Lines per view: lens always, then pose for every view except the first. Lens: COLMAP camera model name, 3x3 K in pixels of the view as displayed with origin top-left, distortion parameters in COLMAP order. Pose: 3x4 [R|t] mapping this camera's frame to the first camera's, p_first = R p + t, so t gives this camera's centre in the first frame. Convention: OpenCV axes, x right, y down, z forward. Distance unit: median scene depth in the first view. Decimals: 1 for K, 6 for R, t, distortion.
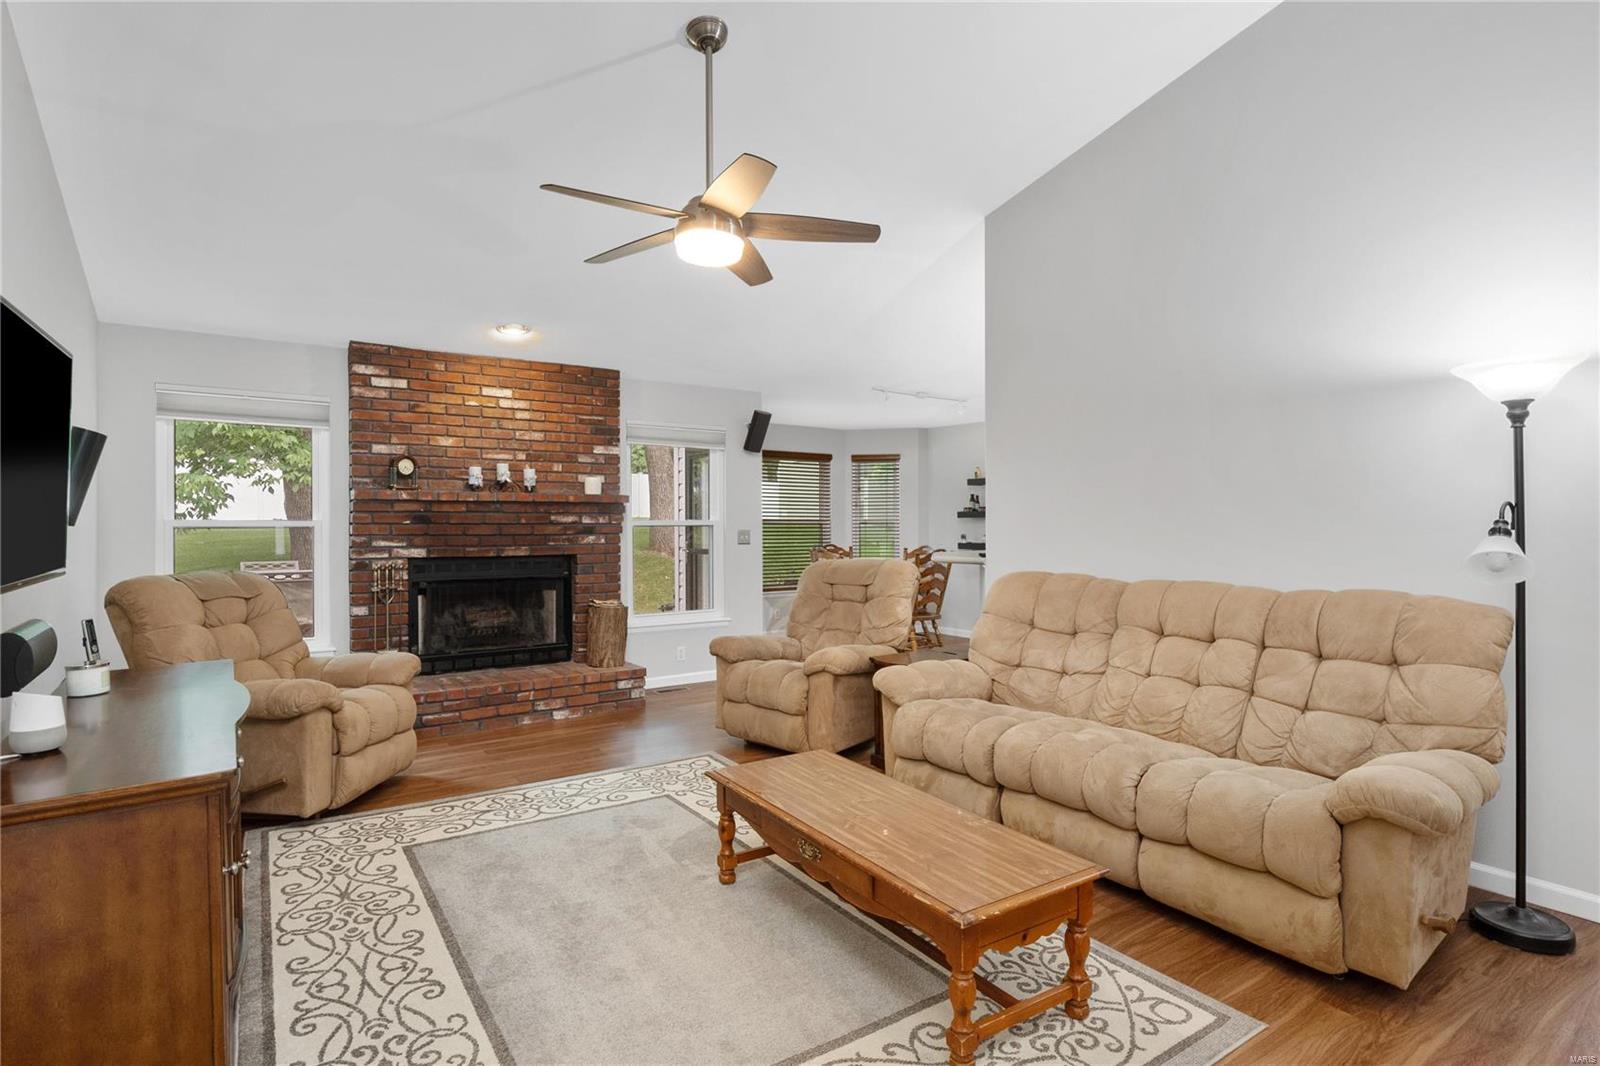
lens RADIAL K [[811.9, 0, 800.0], [0, 811.9, 533.0], [0, 0, 1]] dist [-0.005761, -0.000913]
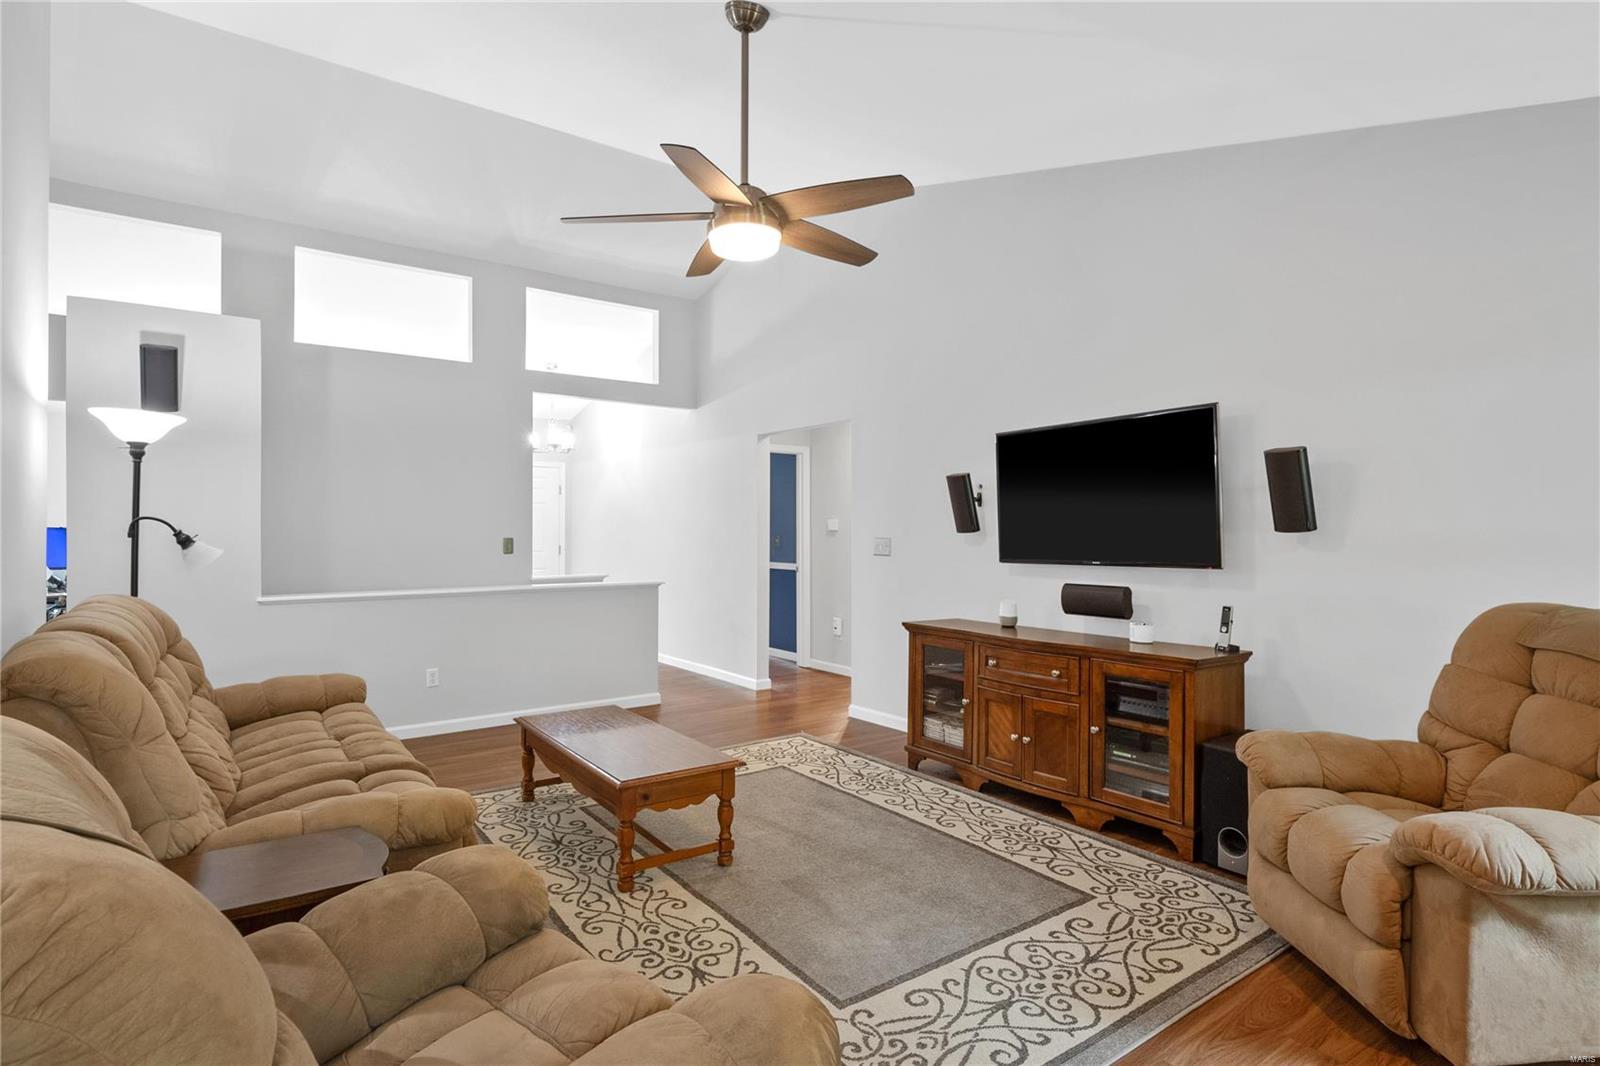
lens RADIAL K [[811.9, 0, 800.0], [0, 811.9, 533.0], [0, 0, 1]] dist [-0.005761, -0.000913]
pose [[-0.999656, 0.000369, -0.026234, -0.158978], [0.000184, 0.999975, 0.007056, -0.017372], [0.026236, 0.007048, -0.999631, 2.055847]]
